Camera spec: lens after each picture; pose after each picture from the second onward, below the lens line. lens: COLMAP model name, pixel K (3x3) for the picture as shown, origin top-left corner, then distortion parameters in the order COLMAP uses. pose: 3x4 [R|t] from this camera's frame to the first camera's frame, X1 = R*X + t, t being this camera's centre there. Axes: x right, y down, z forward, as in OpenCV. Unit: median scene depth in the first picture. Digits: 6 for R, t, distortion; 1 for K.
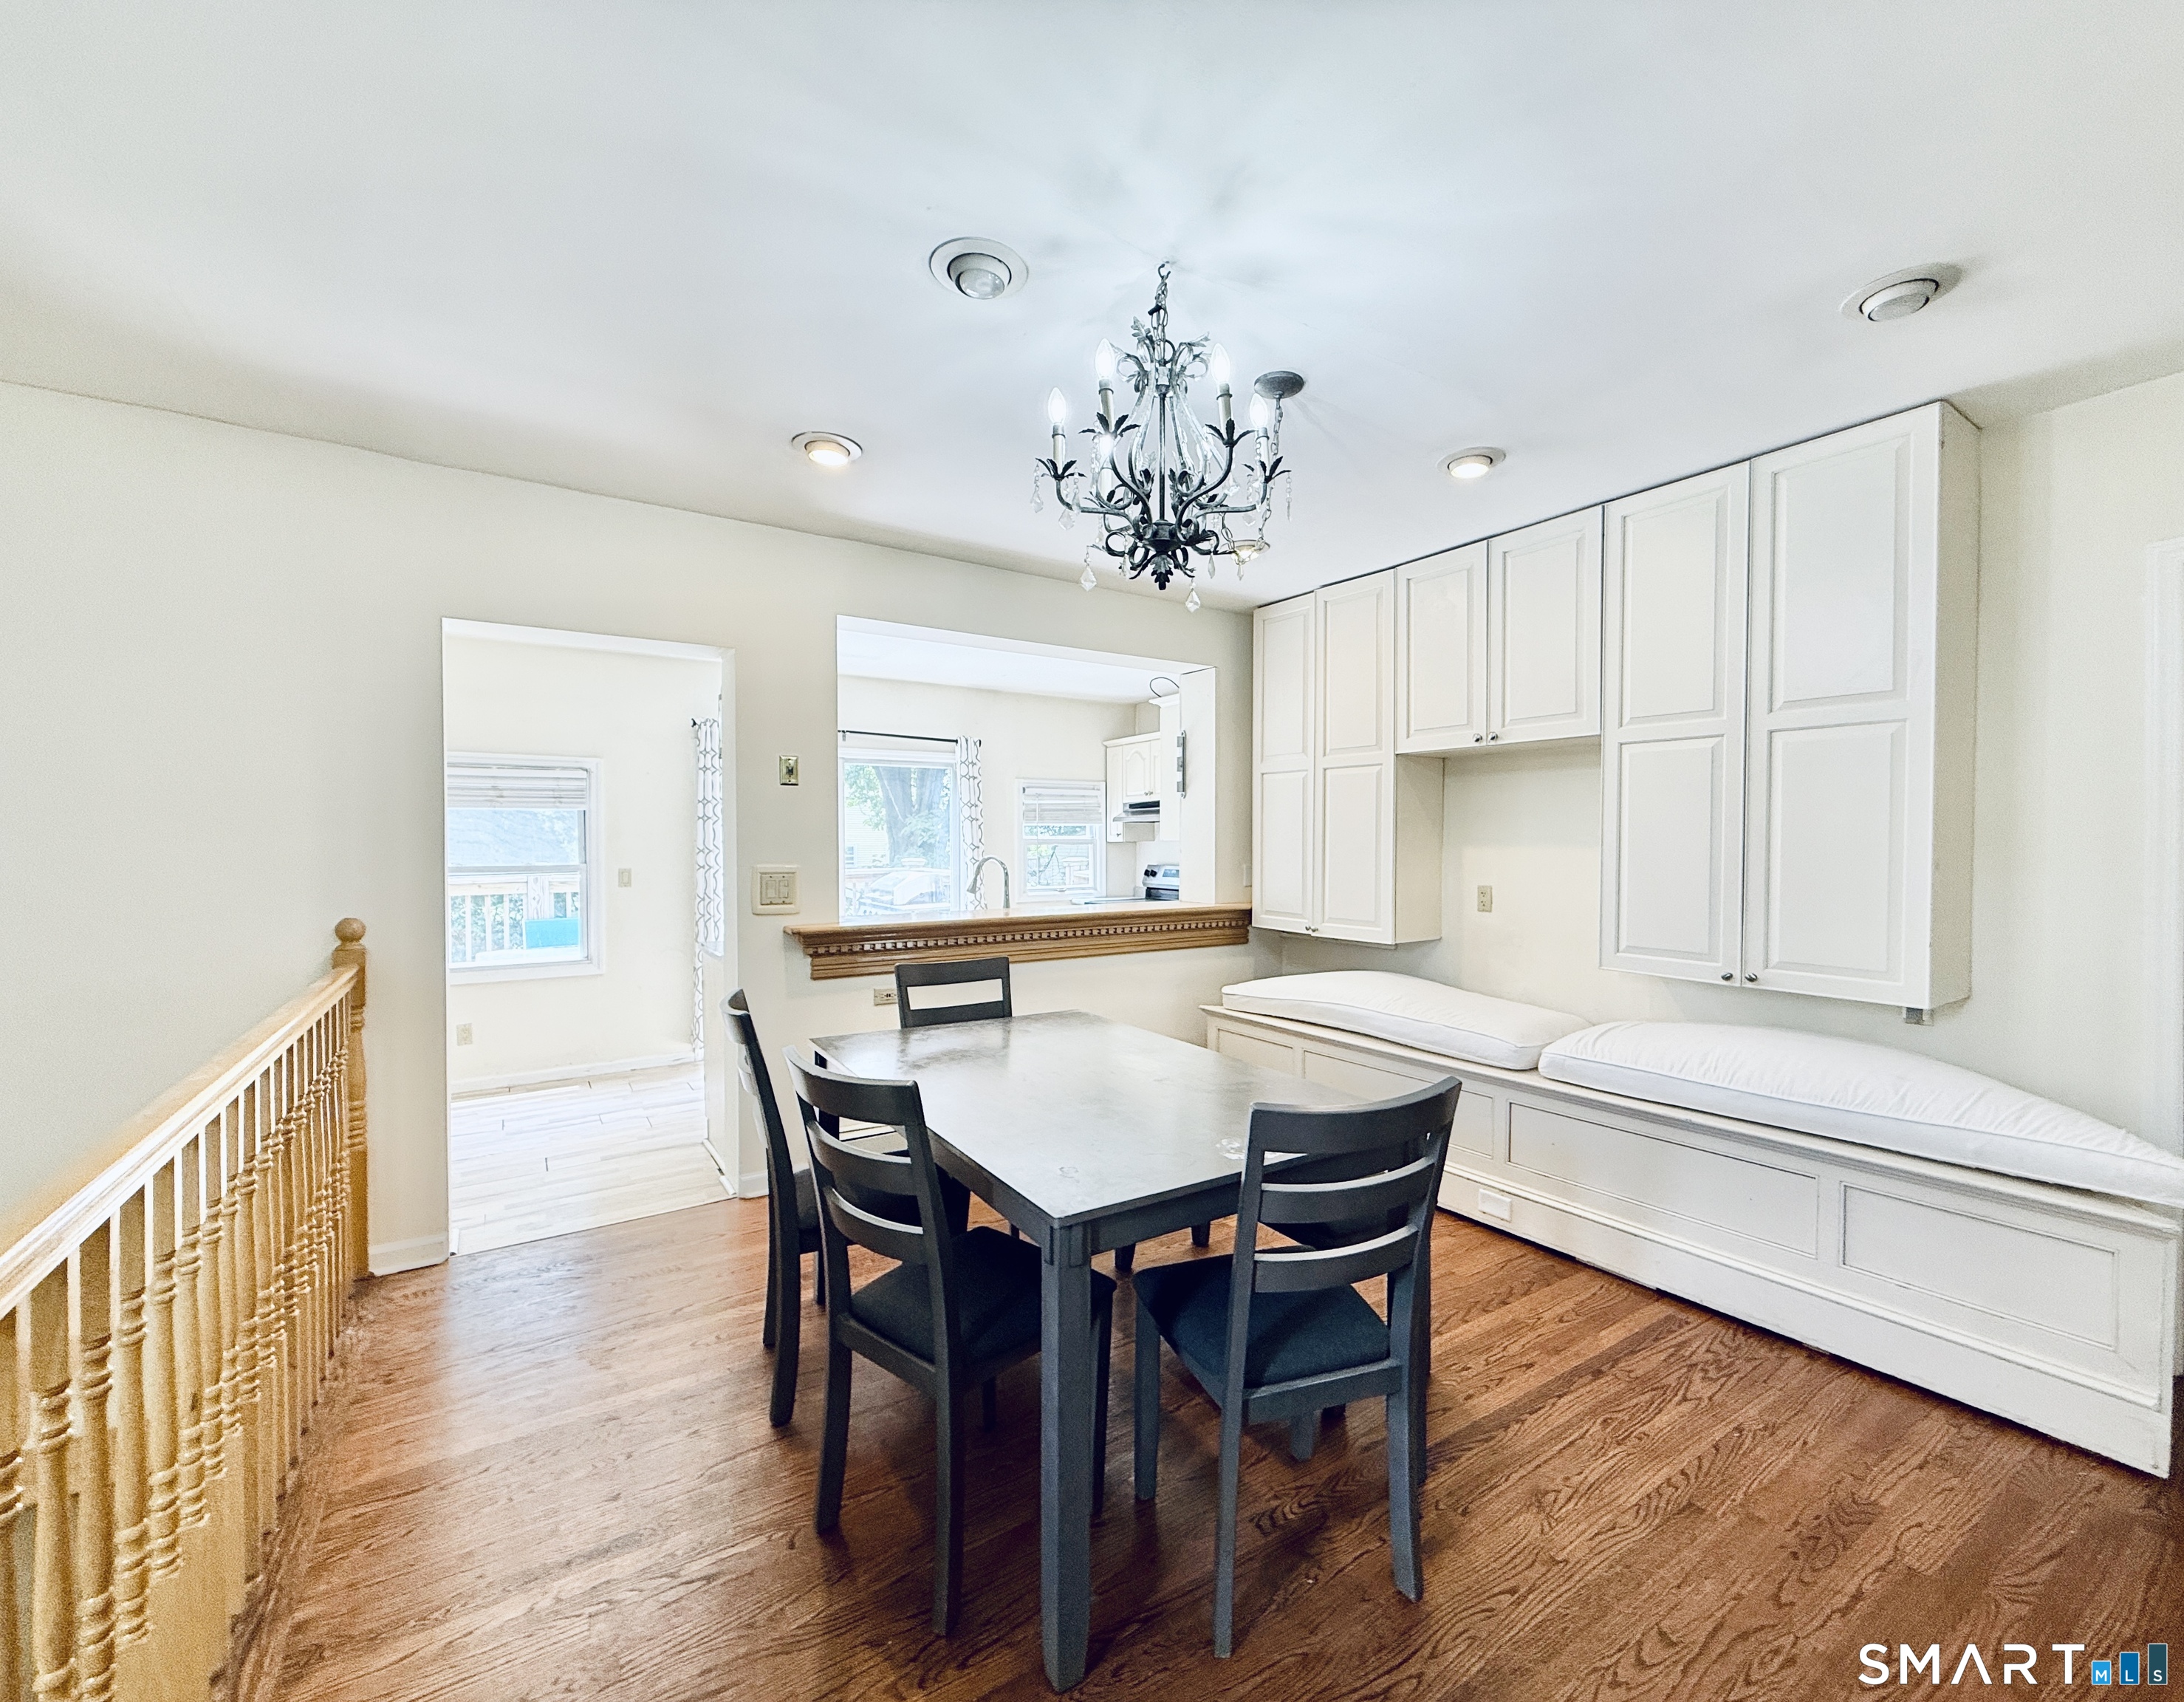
lens RADIAL K [[876.8, 0, 1154.6], [0, 876.8, 851.0], [0, 0, 1]] dist [-0.000457, -0.000086]
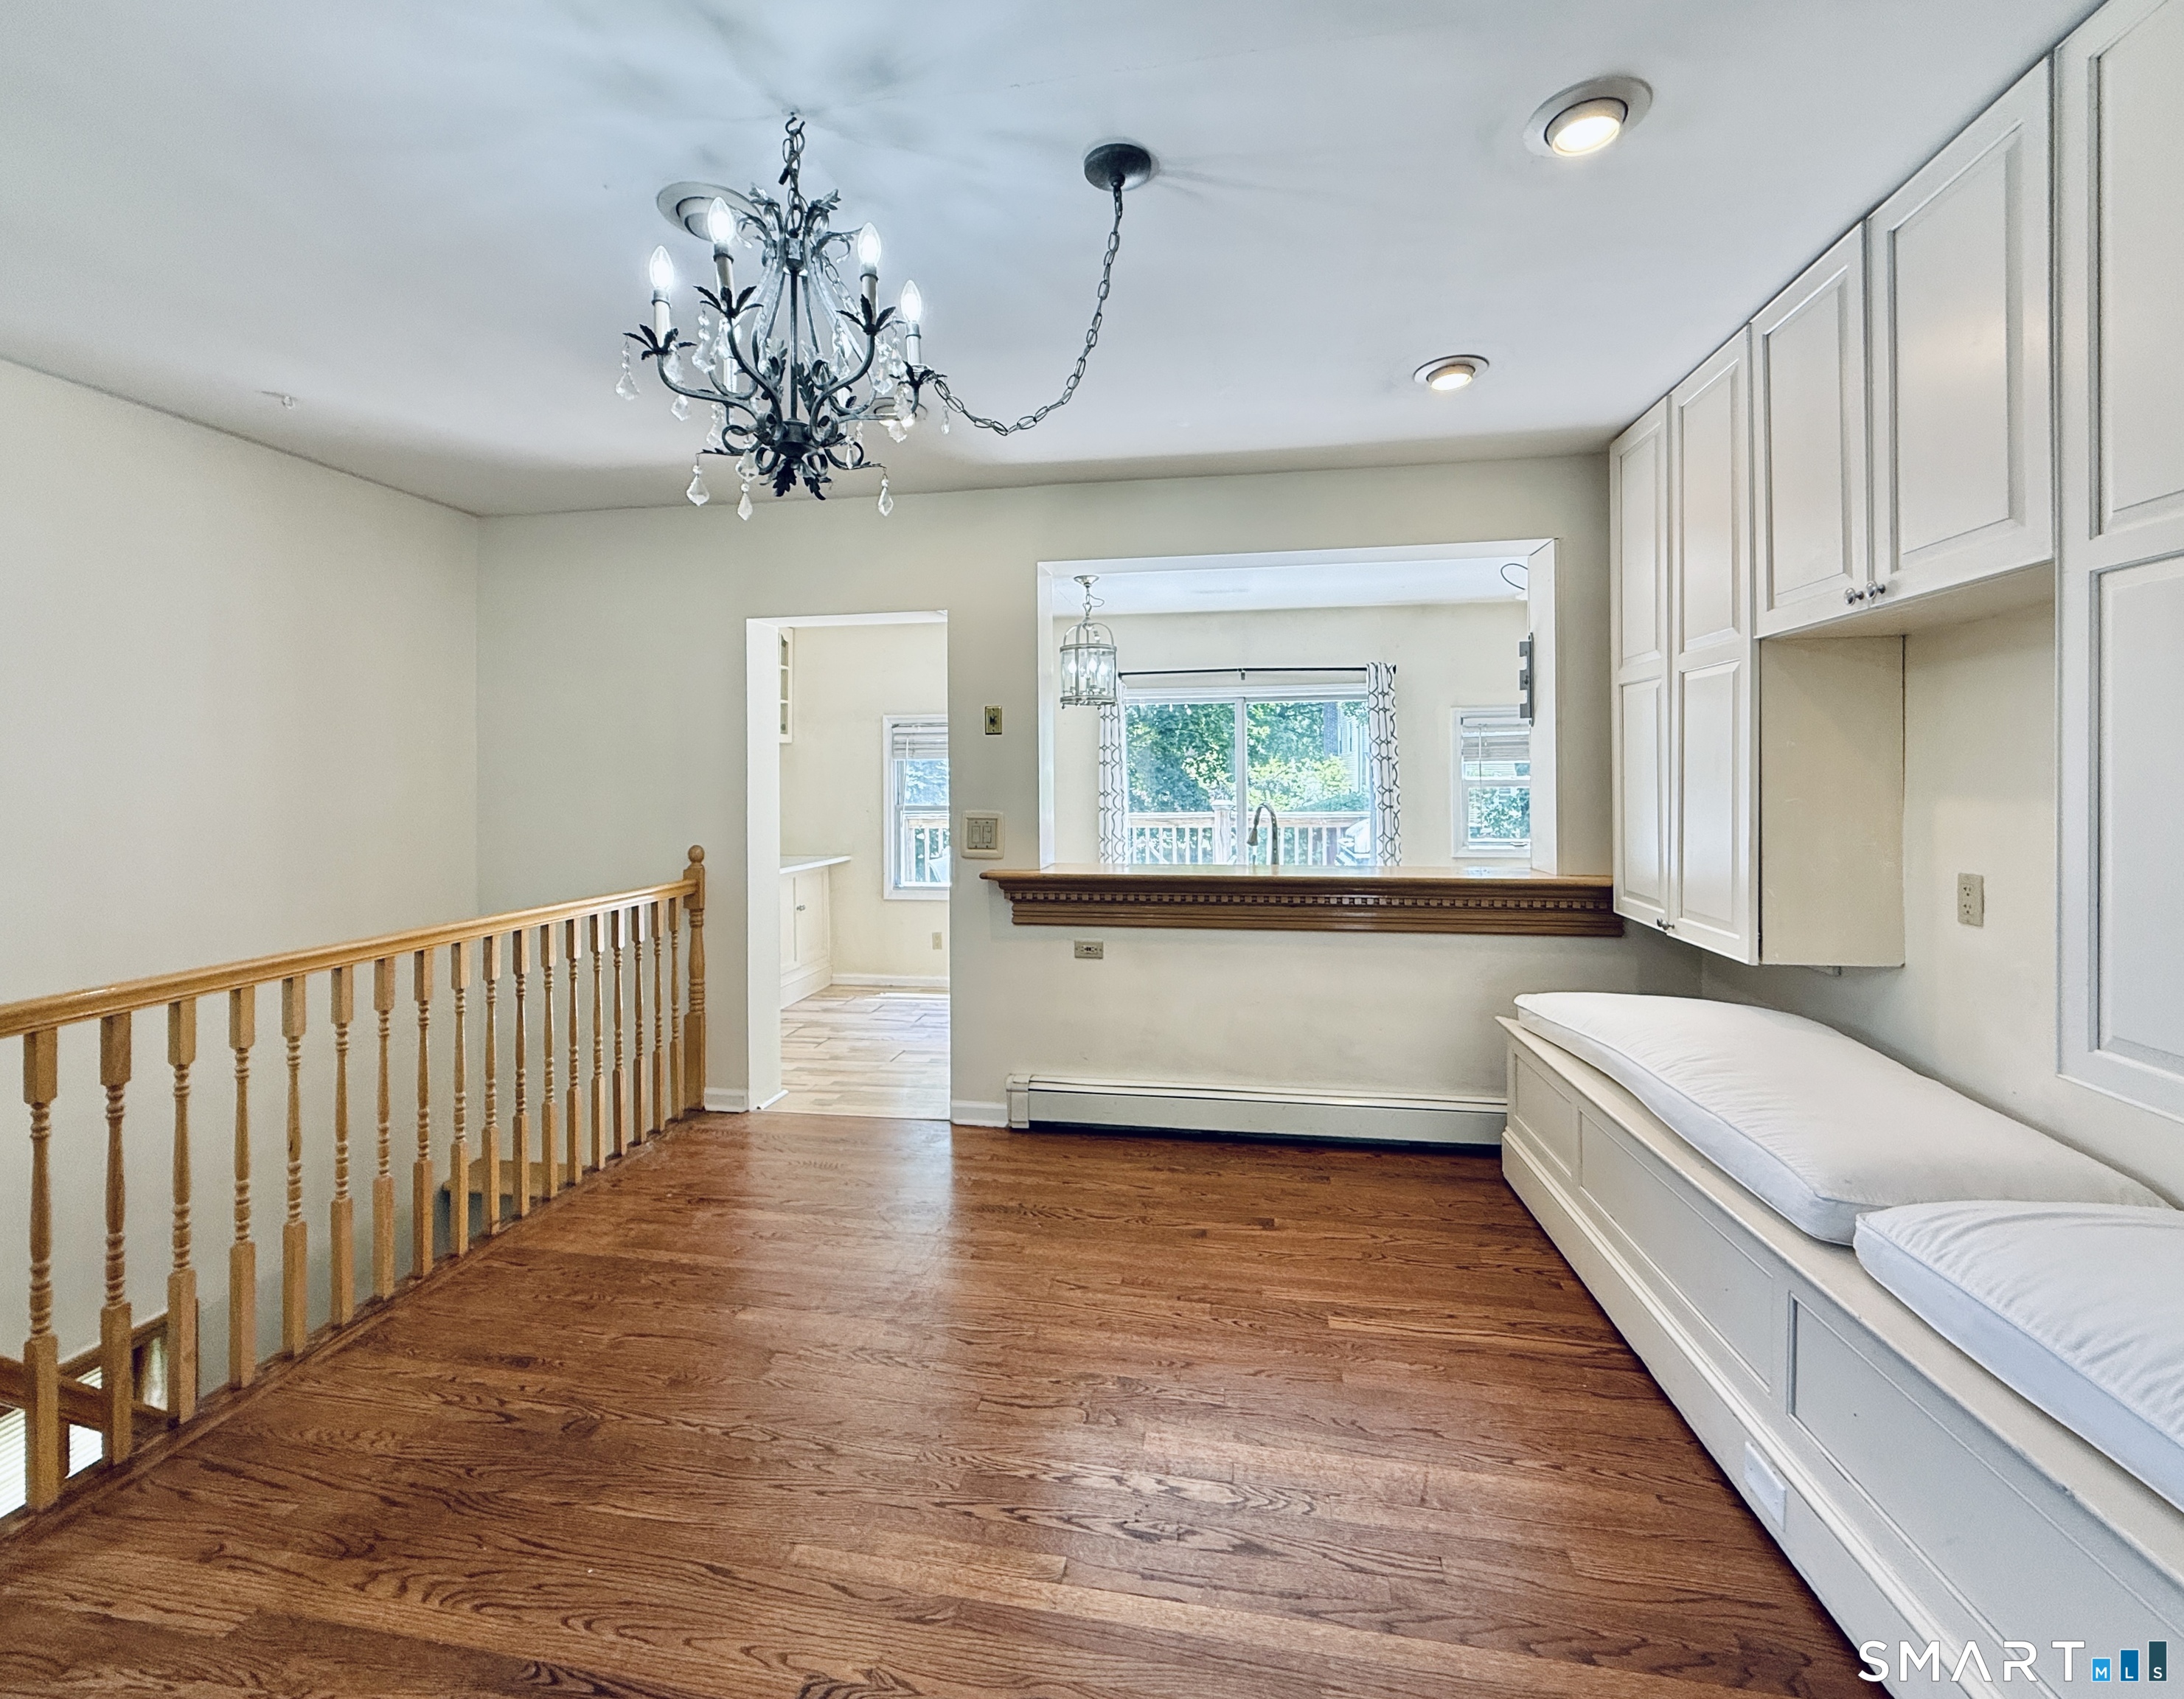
lens RADIAL K [[934.3, 0, 1094.4], [0, 934.3, 778.5], [0, 0, 1]] dist [0.000314, -0.000211]
pose [[0.729982, -0.005144, -0.683448, 0.421961], [-0.003029, 0.999938, -0.010761, -0.010960], [0.683460, 0.009926, 0.729920, 0.274670]]
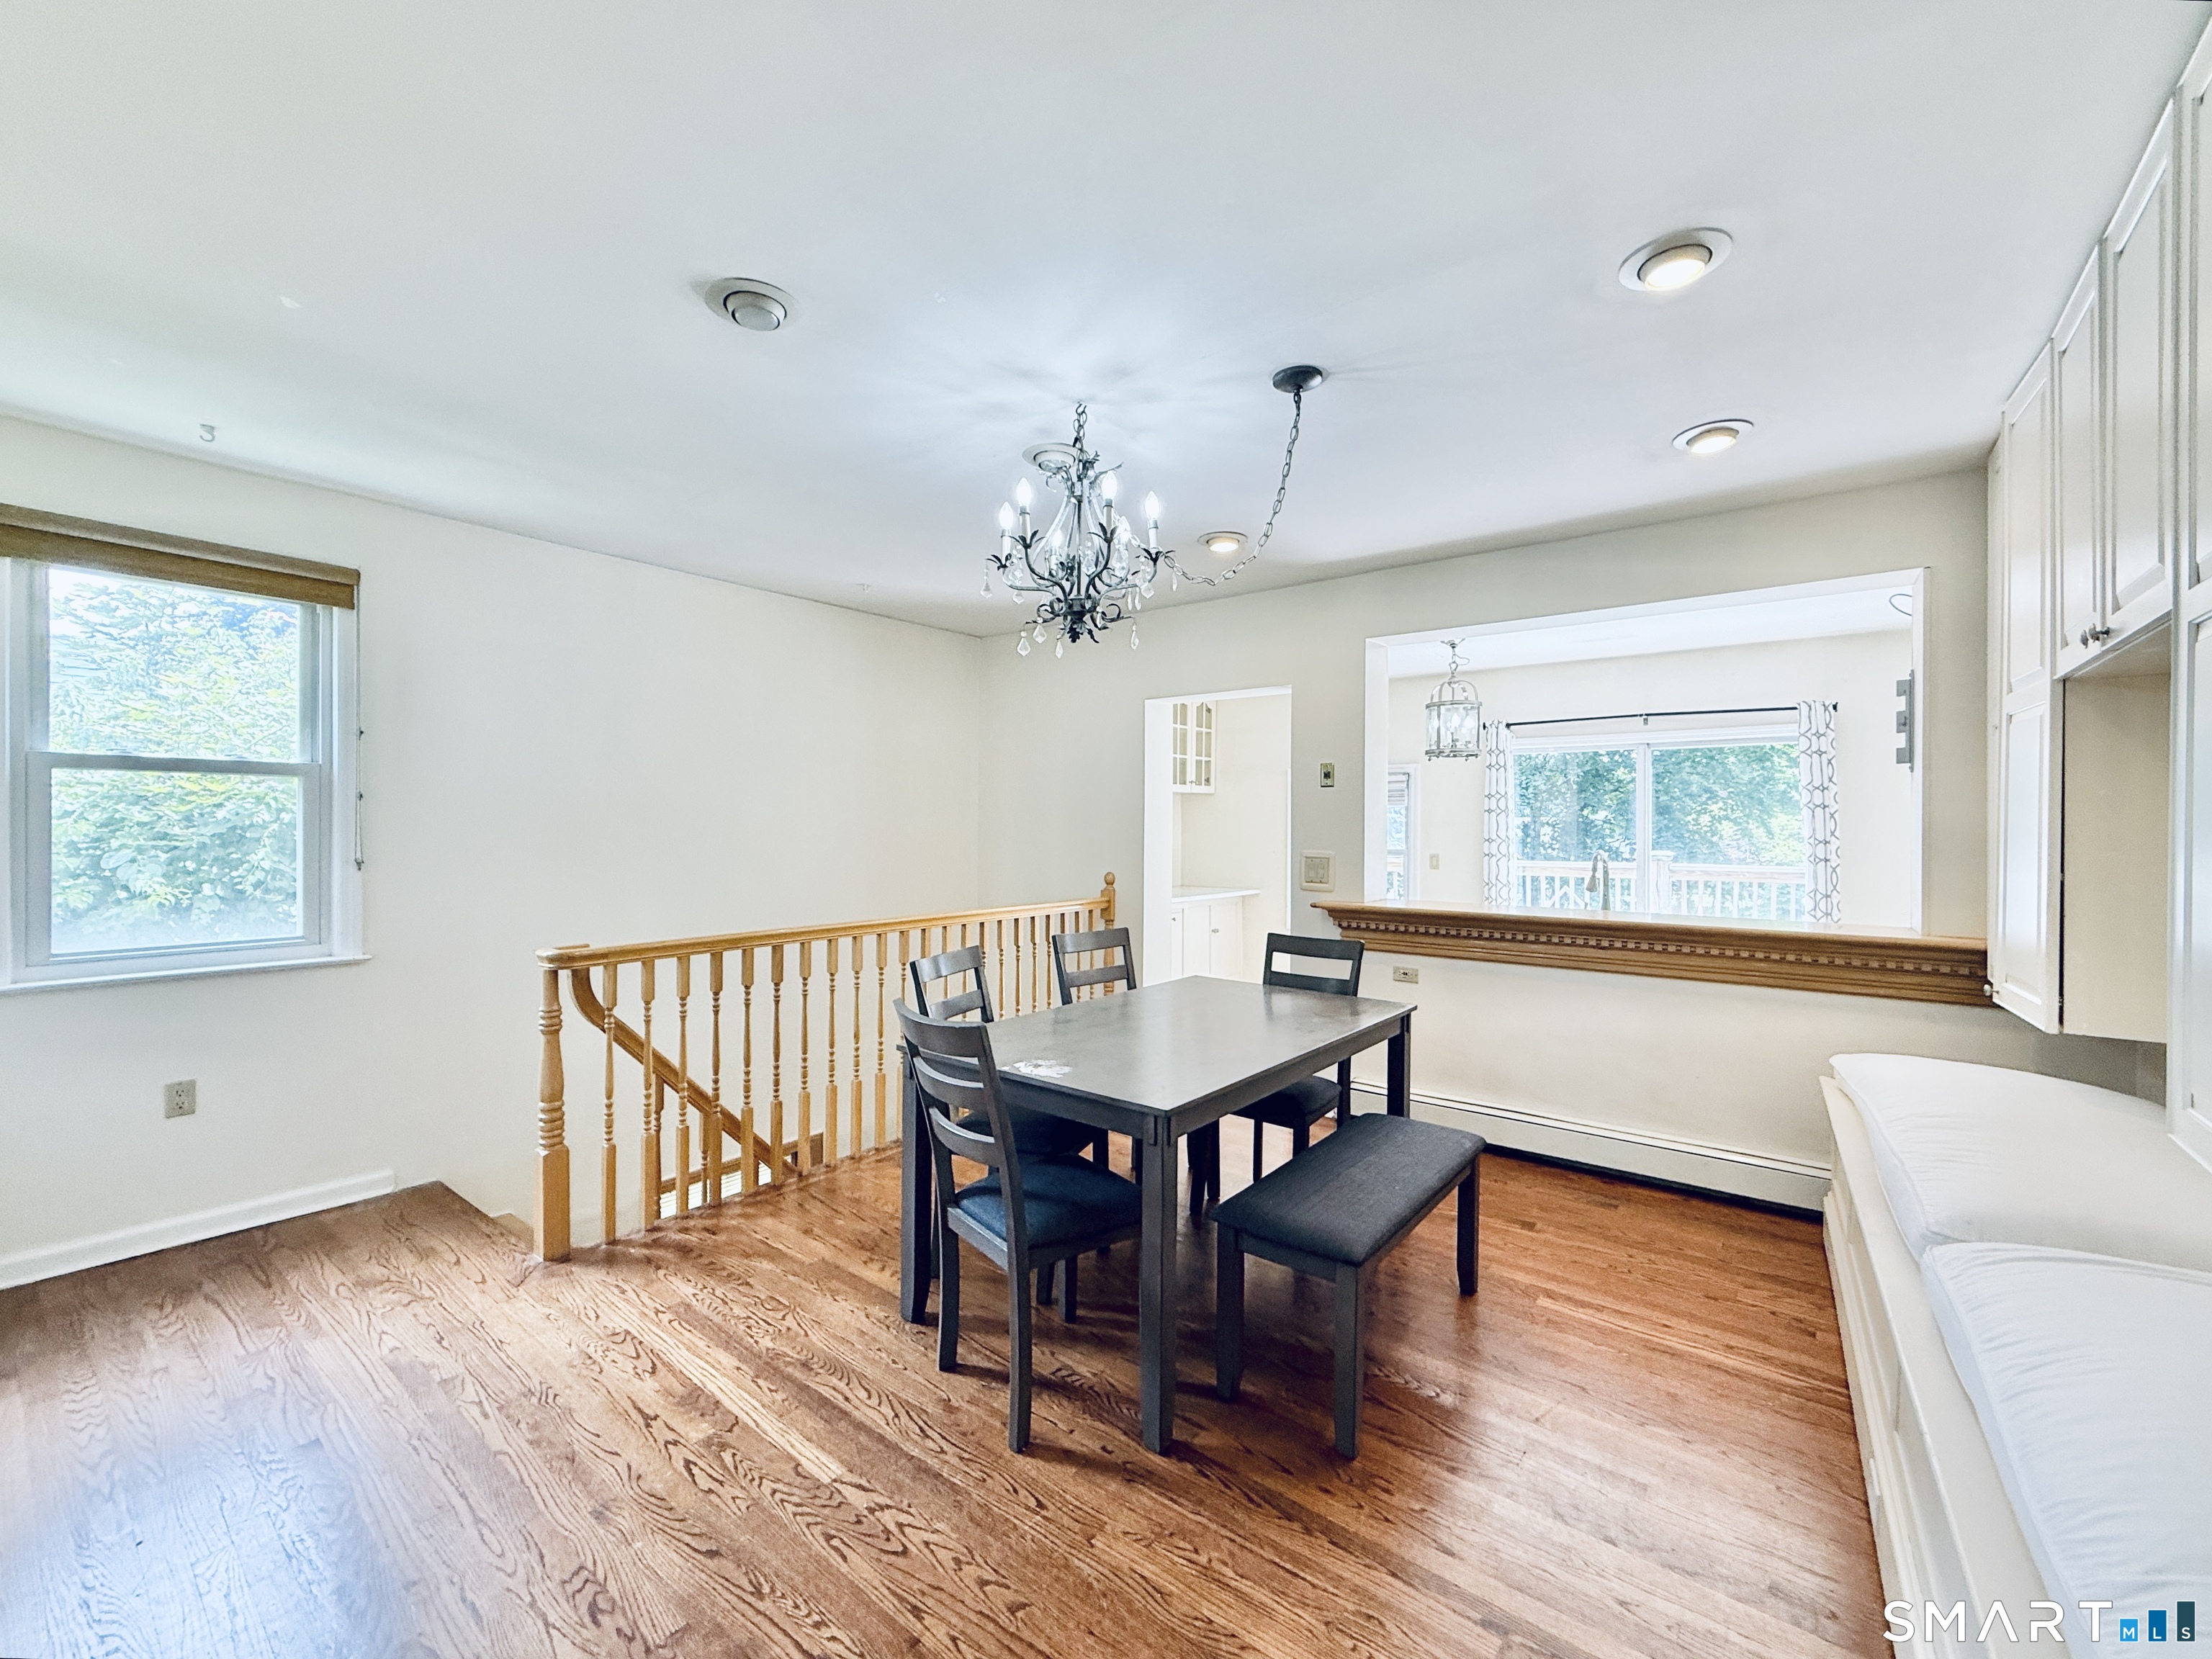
lens RADIAL K [[898.0, 0, 1125.8], [0, 898.0, 828.1], [0, 0, 1]] dist [-0.000801, -0.000045]
pose [[0.333645, 0.004268, -0.942689, 0.673172], [-0.017436, 0.999847, -0.001644, -0.009618], [0.942538, 0.016985, 0.333668, 0.311568]]
